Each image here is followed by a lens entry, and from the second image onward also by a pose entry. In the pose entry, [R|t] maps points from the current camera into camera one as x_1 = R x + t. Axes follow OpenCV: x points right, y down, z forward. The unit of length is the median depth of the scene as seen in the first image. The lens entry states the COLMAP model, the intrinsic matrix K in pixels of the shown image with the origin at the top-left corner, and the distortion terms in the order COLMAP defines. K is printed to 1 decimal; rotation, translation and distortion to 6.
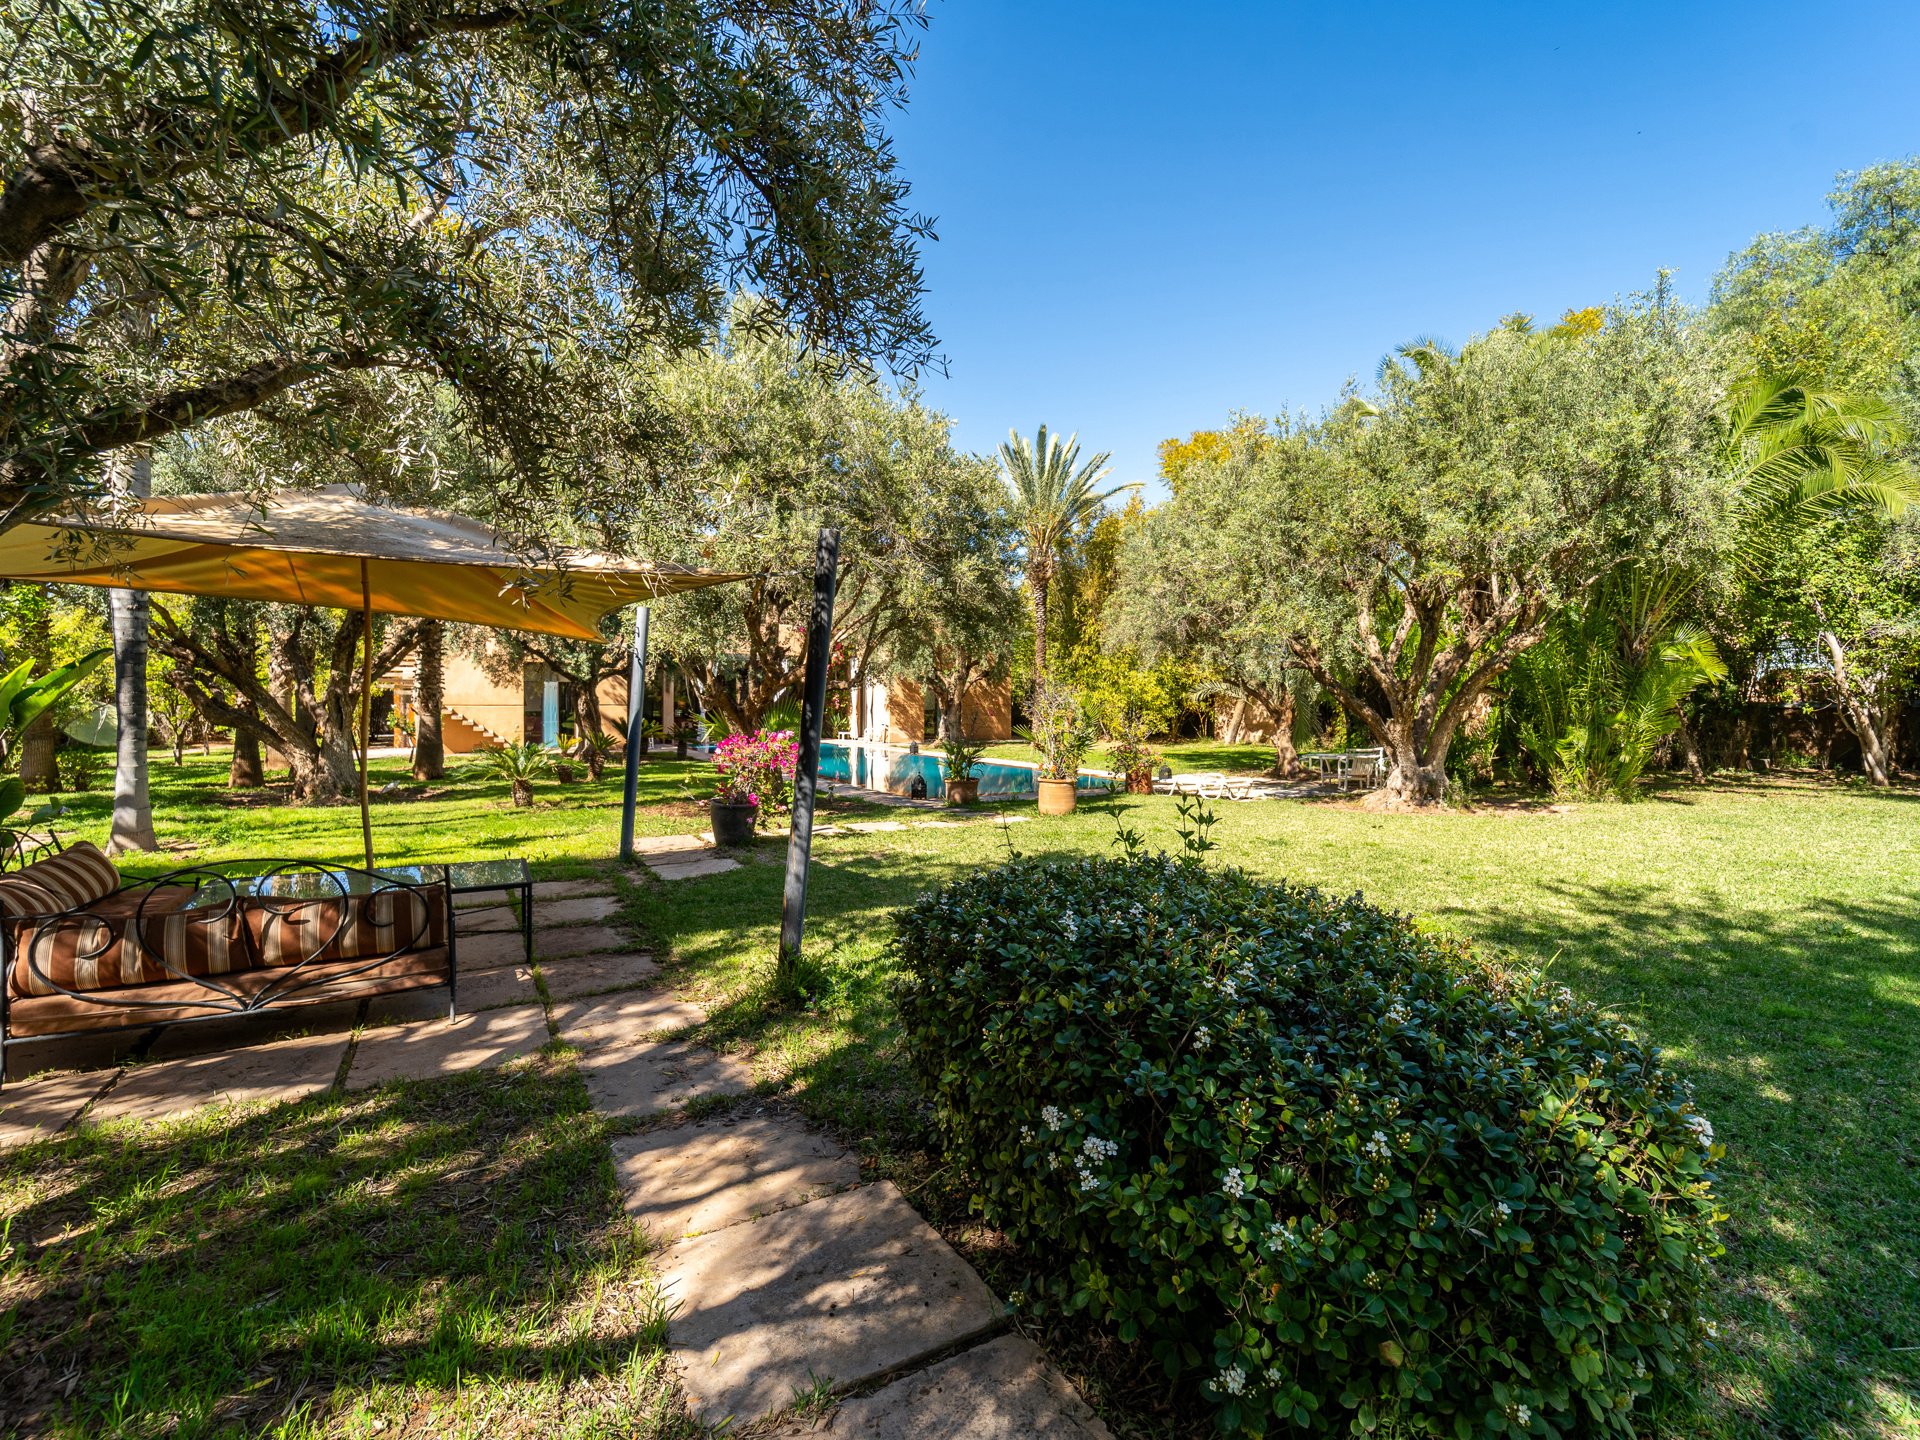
lens RADIAL K [[934.1, 0, 961.9], [0, 934.1, 714.1], [0, 0, 1]] dist [0.003244, 0.000276]
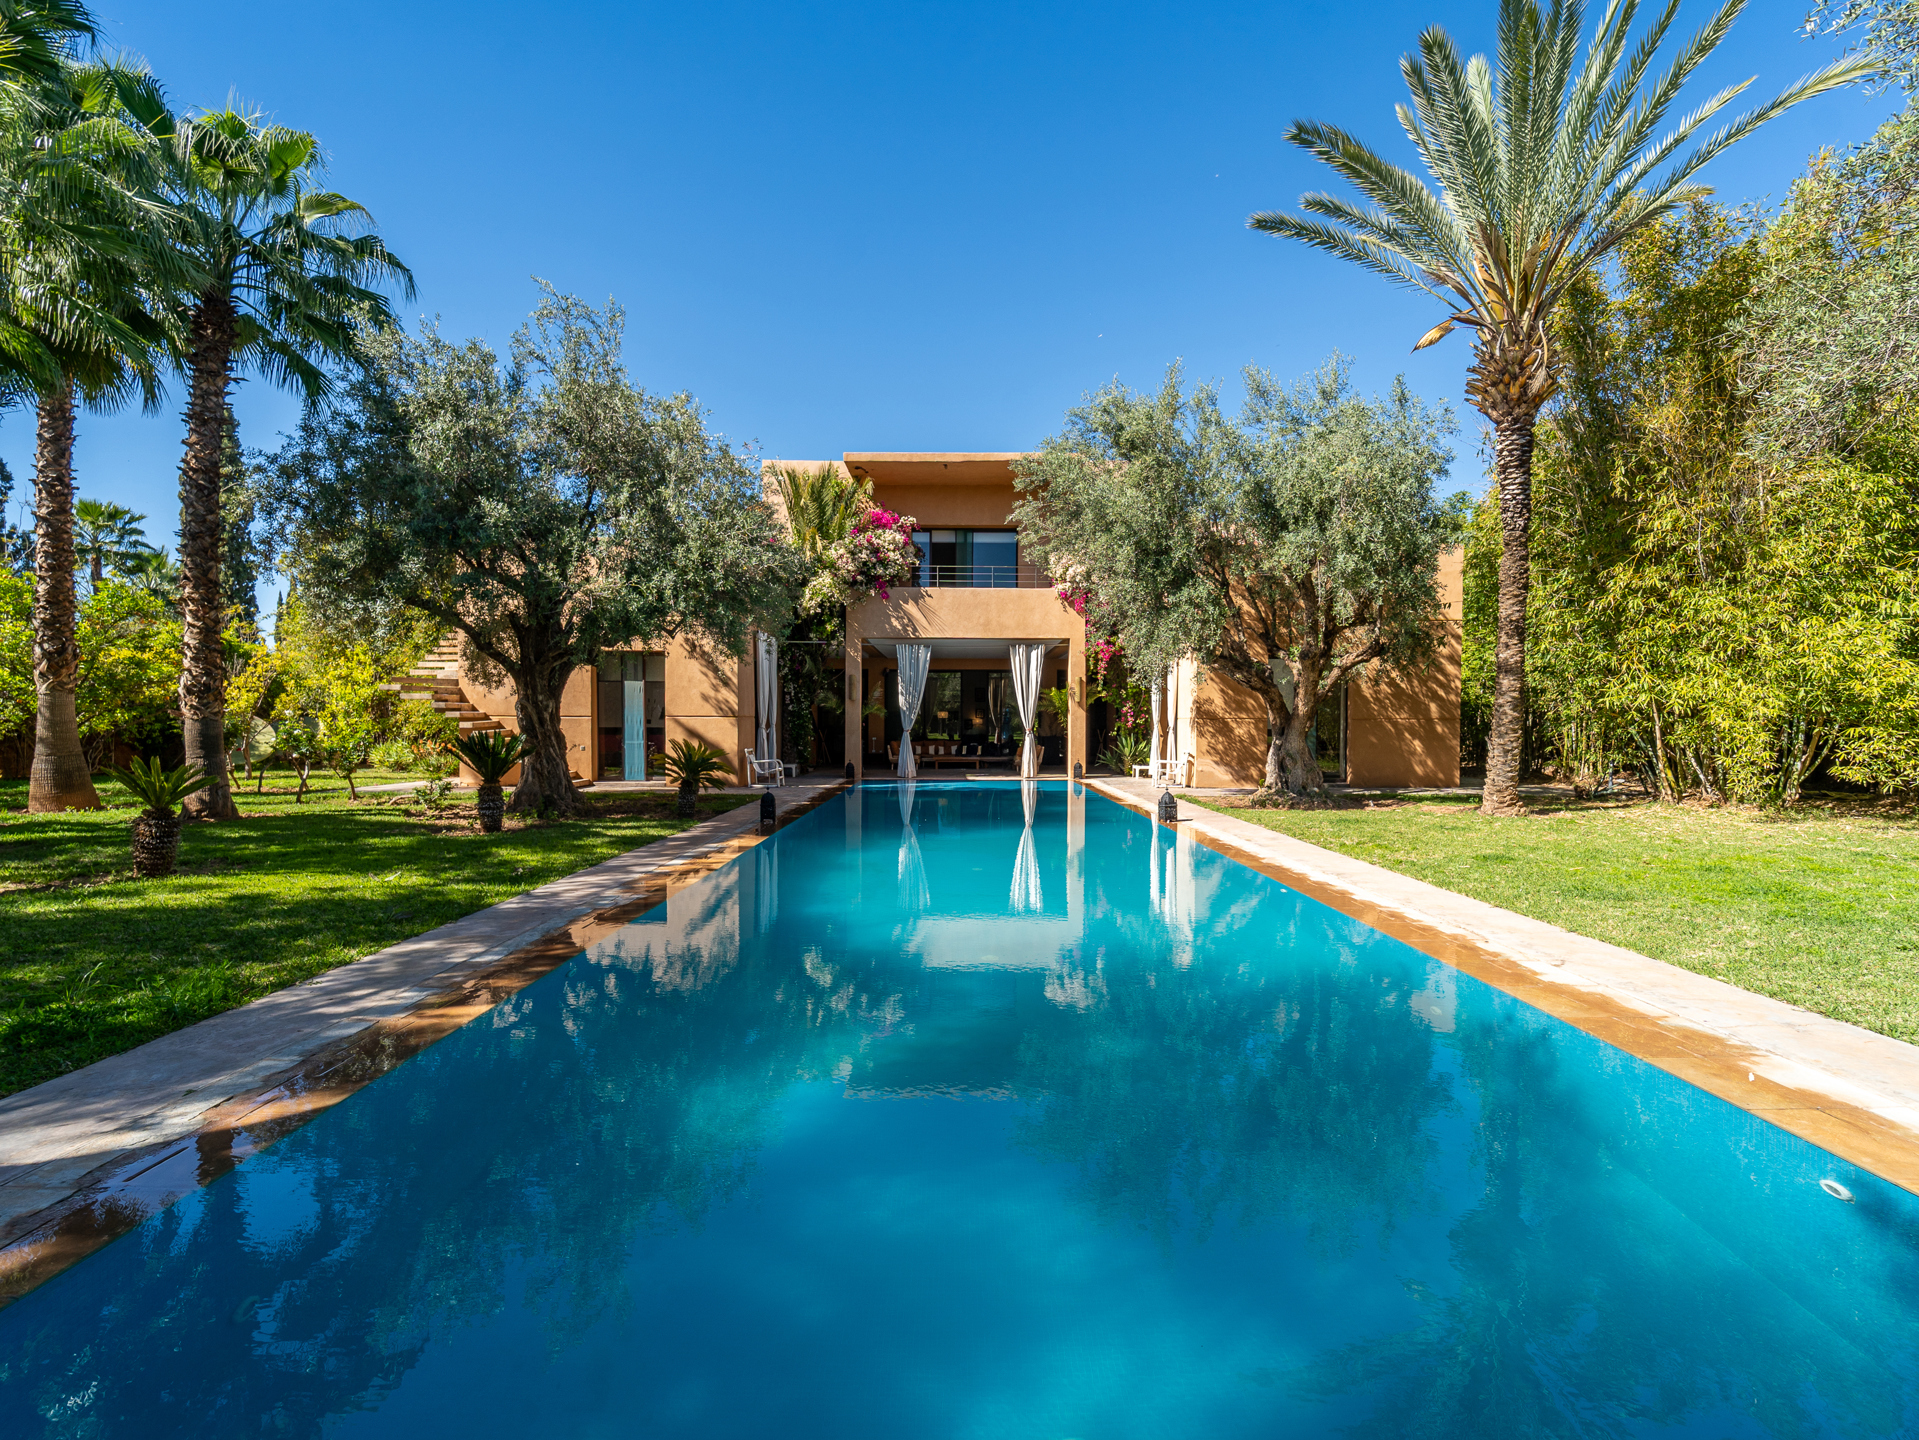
lens RADIAL K [[933.6, 0, 953.8], [0, 933.6, 733.6], [0, 0, 1]] dist [0.003244, 0.000276]
pose [[0.884229, 0.004812, -0.467029, 0.057165], [-0.006220, 0.999980, -0.001473, 0.001017], [0.467012, 0.004207, 0.884241, 0.509032]]
